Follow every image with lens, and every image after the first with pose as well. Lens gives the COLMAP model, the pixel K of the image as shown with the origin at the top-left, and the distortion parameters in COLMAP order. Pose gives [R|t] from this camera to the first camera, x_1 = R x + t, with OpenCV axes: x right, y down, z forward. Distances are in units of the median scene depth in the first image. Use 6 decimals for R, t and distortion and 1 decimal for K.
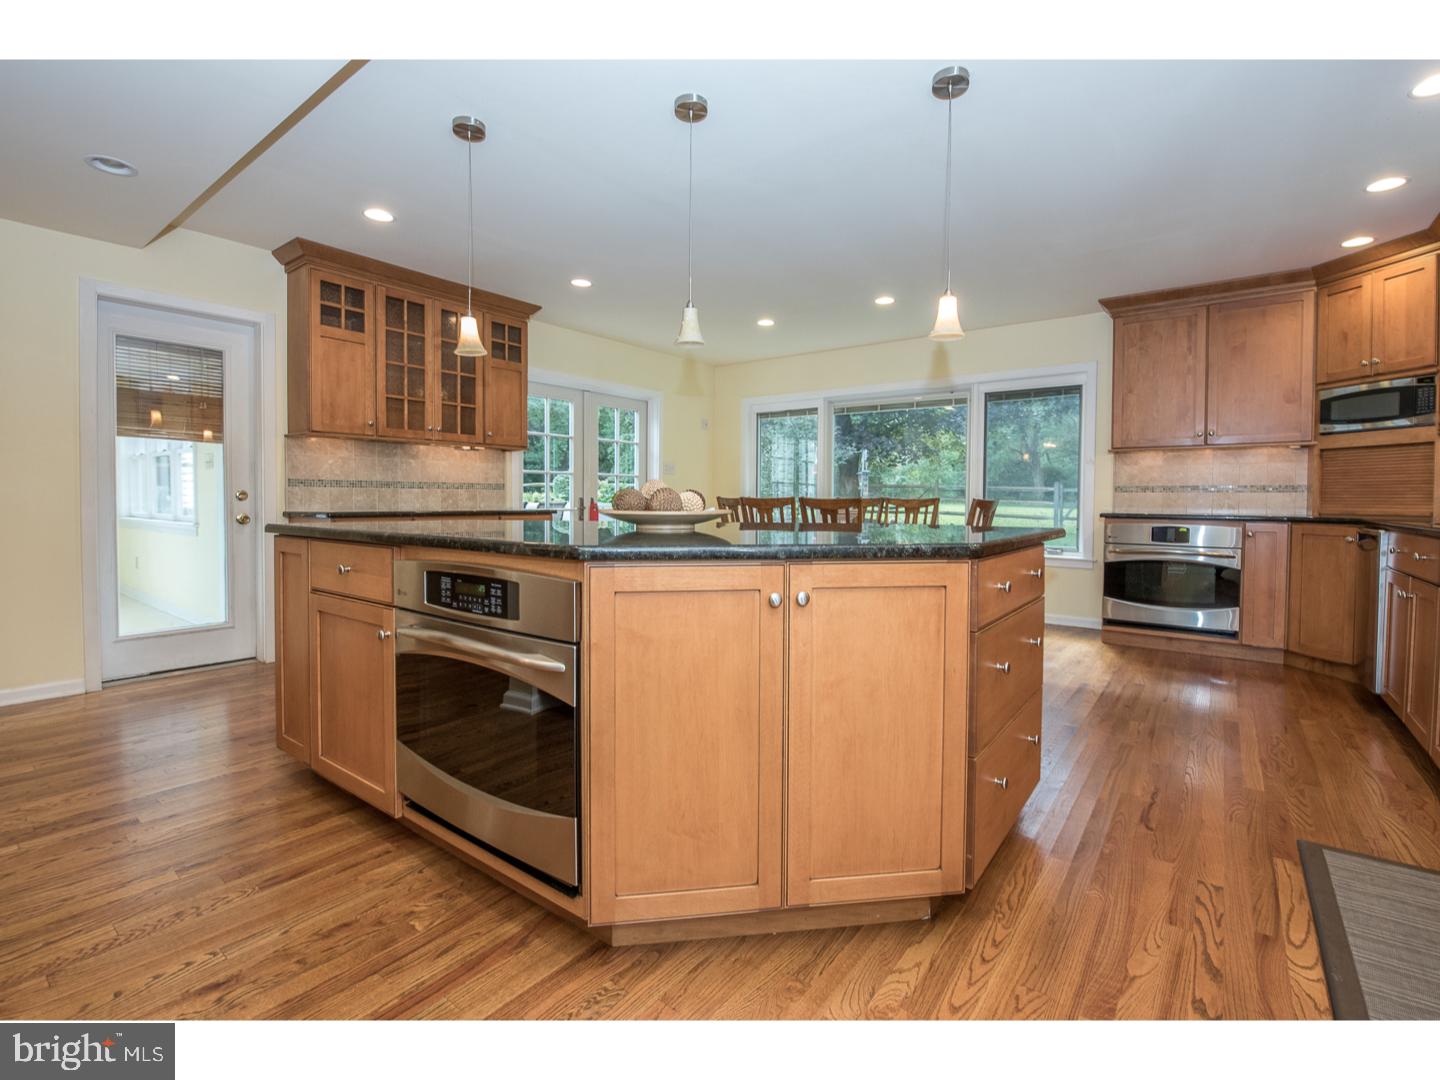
lens RADIAL K [[662.2, 0, 726.9], [0, 662.2, 508.3], [0, 0, 1]] dist [-0.010997, -0.001892]
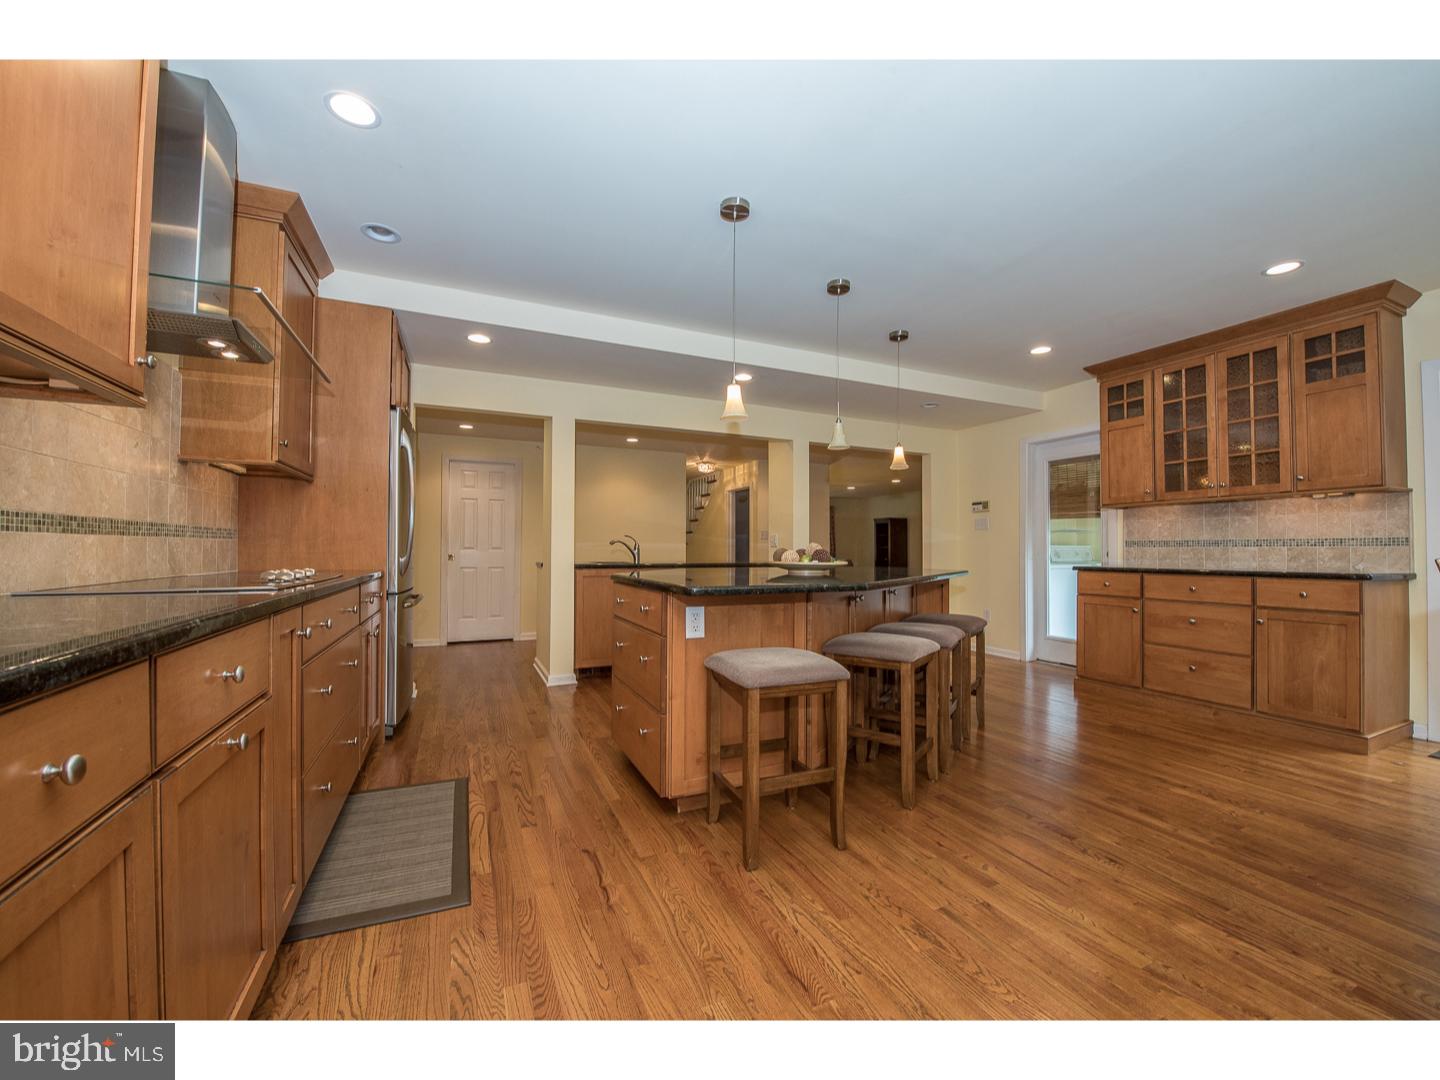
lens RADIAL K [[570.4, 0, 719.0], [0, 570.4, 542.6], [0, 0, 1]] dist [-0.018425, -0.001088]
pose [[-0.479209, -0.019829, -0.877477, 0.675050], [-0.019484, 0.999739, -0.011952, -0.012406], [0.877485, 0.011369, -0.479470, 0.804797]]
